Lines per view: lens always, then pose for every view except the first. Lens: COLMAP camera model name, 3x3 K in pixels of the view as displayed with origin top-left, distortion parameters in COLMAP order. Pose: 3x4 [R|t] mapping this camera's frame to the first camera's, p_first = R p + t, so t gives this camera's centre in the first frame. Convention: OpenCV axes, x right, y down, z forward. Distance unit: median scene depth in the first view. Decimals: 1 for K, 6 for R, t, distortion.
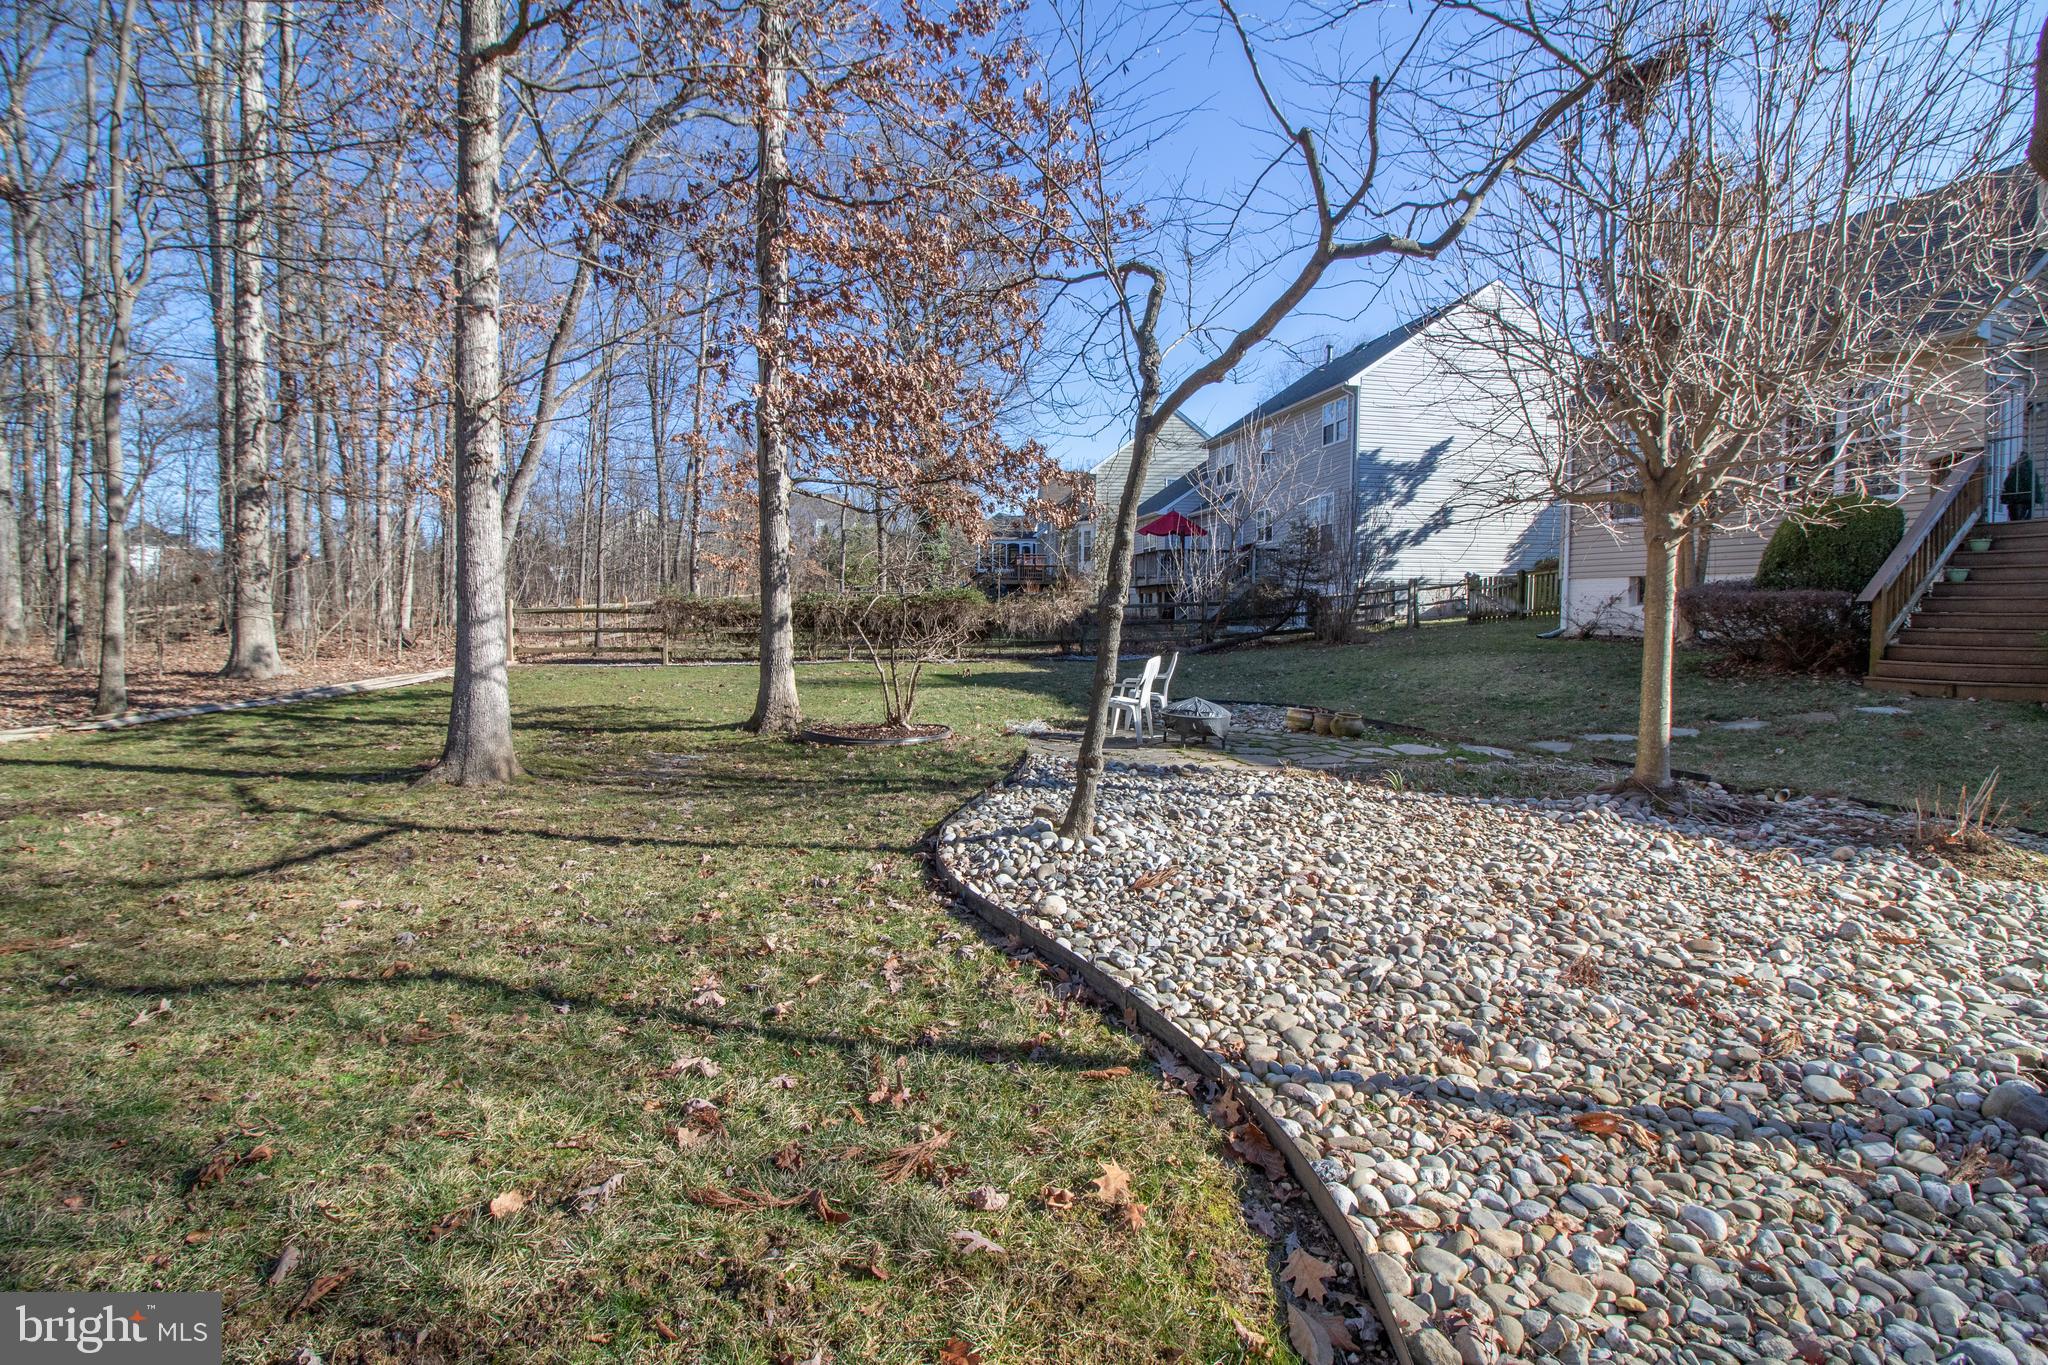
lens RADIAL K [[930.3, 0, 1021.4], [0, 930.3, 673.4], [0, 0, 1]] dist [-0.009299, -0.004958]
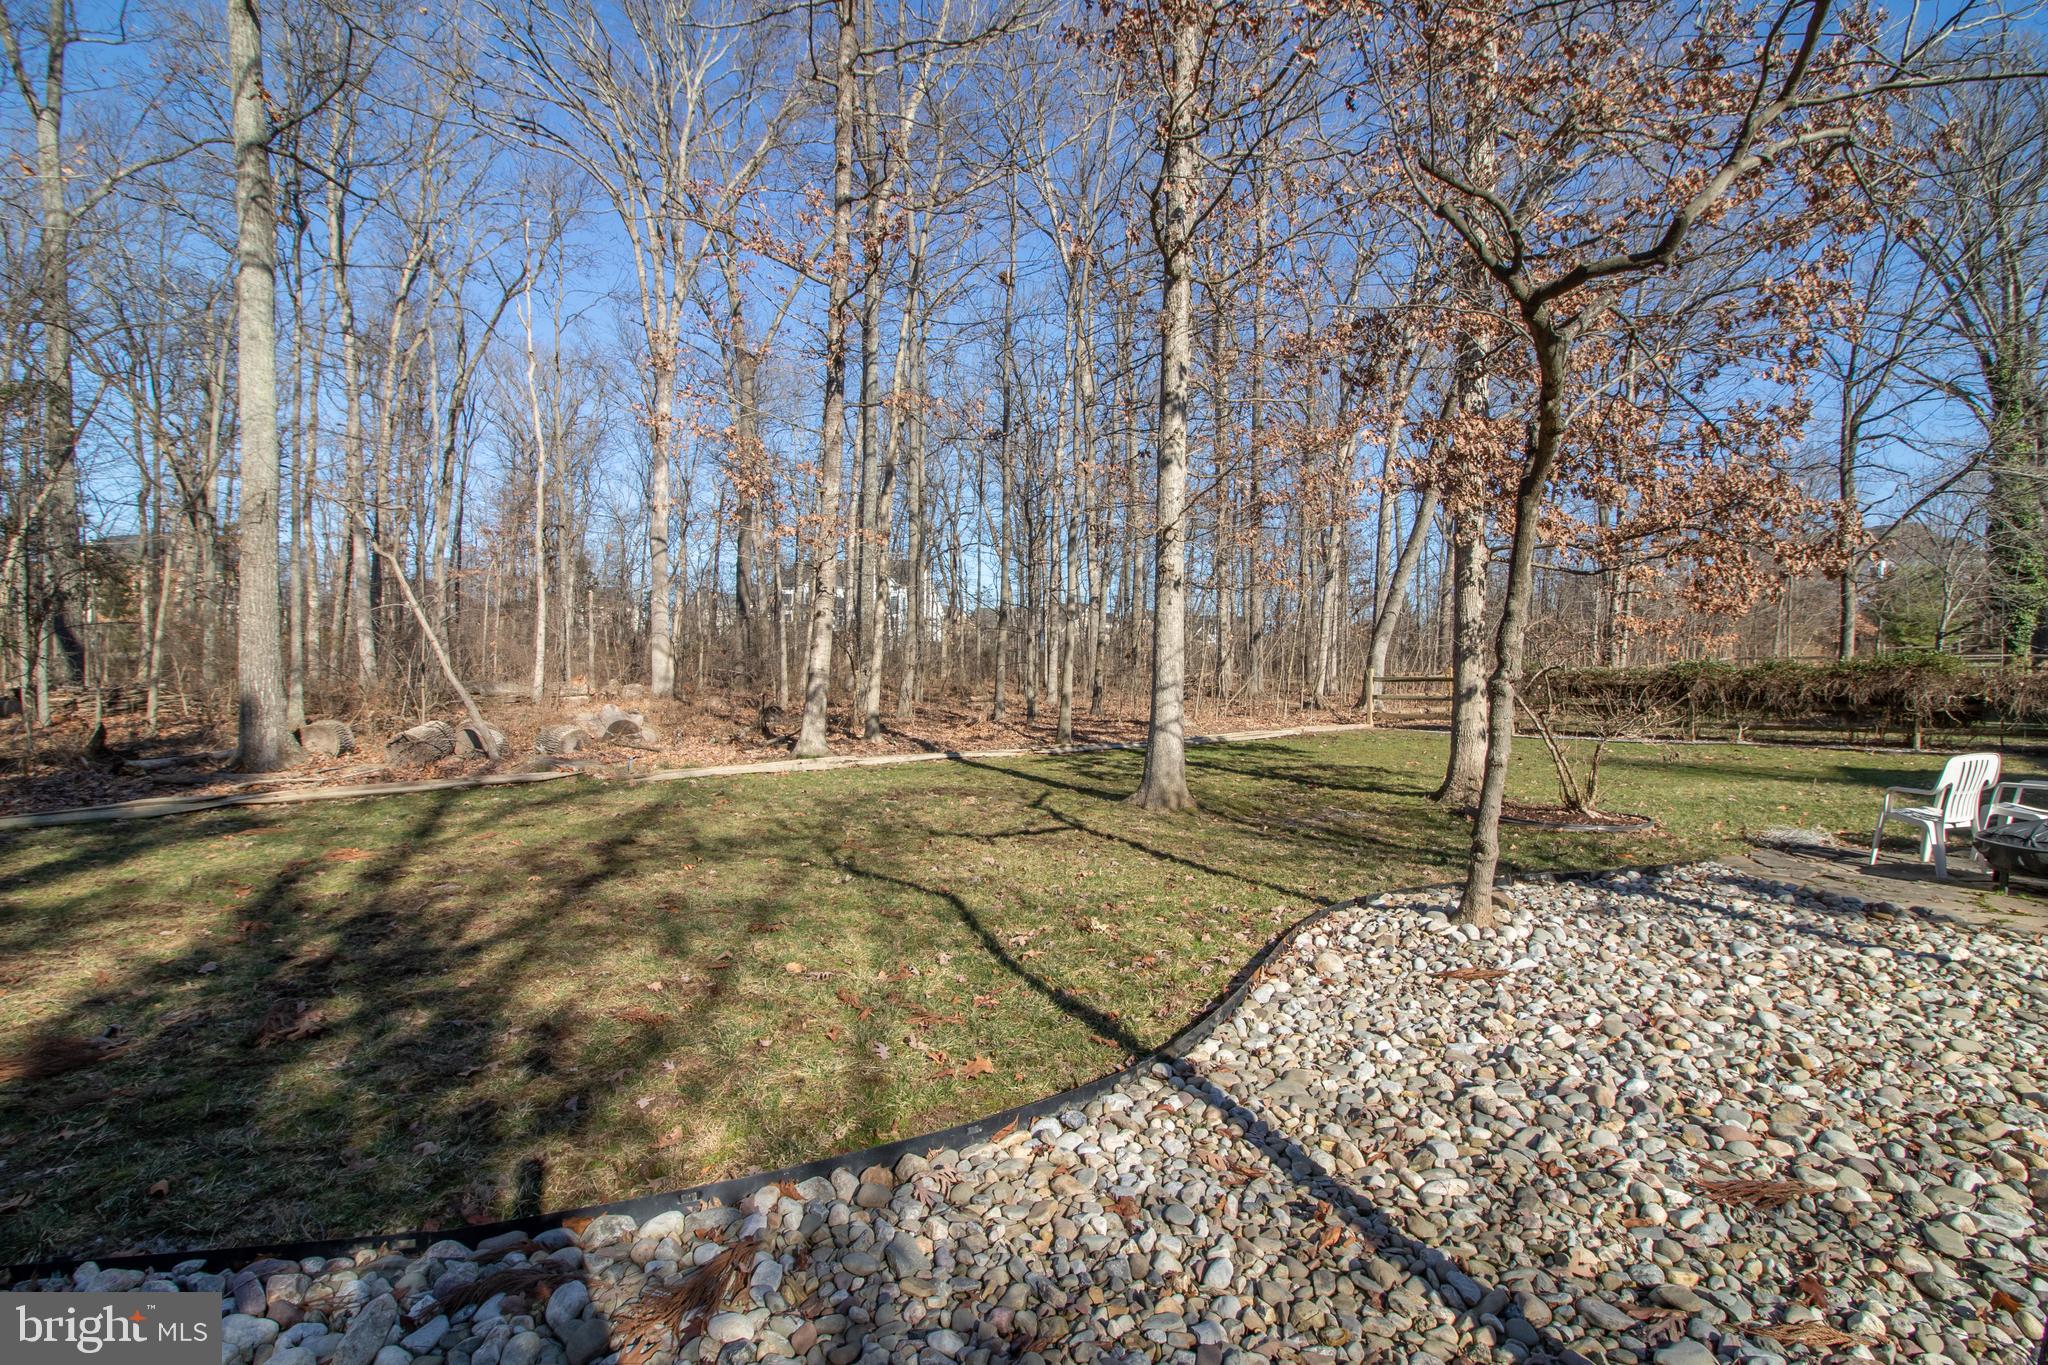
lens RADIAL K [[930.3, 0, 1012.9], [0, 930.3, 684.1], [0, 0, 1]] dist [-0.009299, -0.004958]
pose [[0.582571, 0.010016, -0.812718, 0.379454], [-0.059674, 0.997753, -0.030479, -0.008313], [0.810586, 0.066254, 0.581859, 0.035963]]
